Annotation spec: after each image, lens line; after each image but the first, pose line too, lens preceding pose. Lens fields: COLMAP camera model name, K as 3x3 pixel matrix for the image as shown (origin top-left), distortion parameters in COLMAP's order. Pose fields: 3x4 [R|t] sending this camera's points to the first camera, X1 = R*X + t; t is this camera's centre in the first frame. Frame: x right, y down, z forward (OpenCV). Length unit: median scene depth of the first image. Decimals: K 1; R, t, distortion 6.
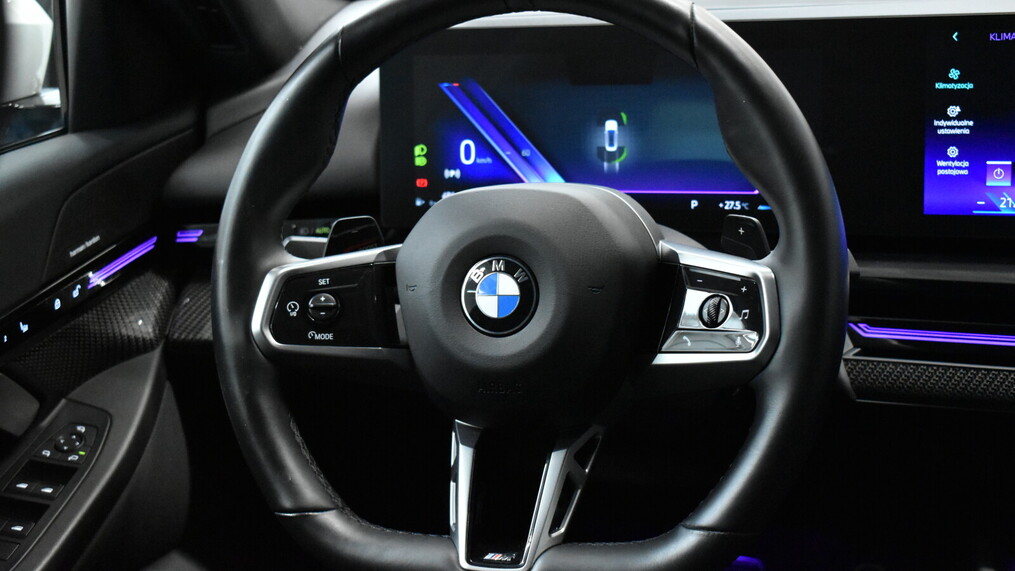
lens RADIAL K [[1644.2, 0, 507.5], [0, 1644.2, 285.5], [0, 0, 1]] dist [-0.033481, -0.061563]
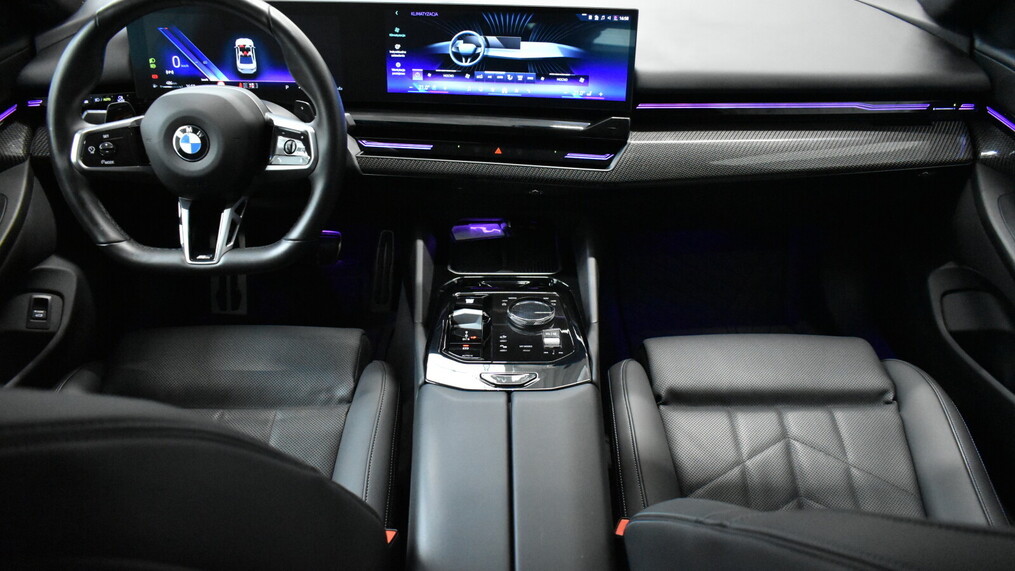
lens RADIAL K [[761.0, 0, 507.5], [0, 761.0, 285.5], [0, 0, 1]] dist [-0.016050, -0.002478]
pose [[0.944398, -0.097240, 0.314096, 0.056120], [0.010572, 0.963756, 0.266577, -0.074826], [-0.328633, -0.248434, 0.911197, -0.127506]]
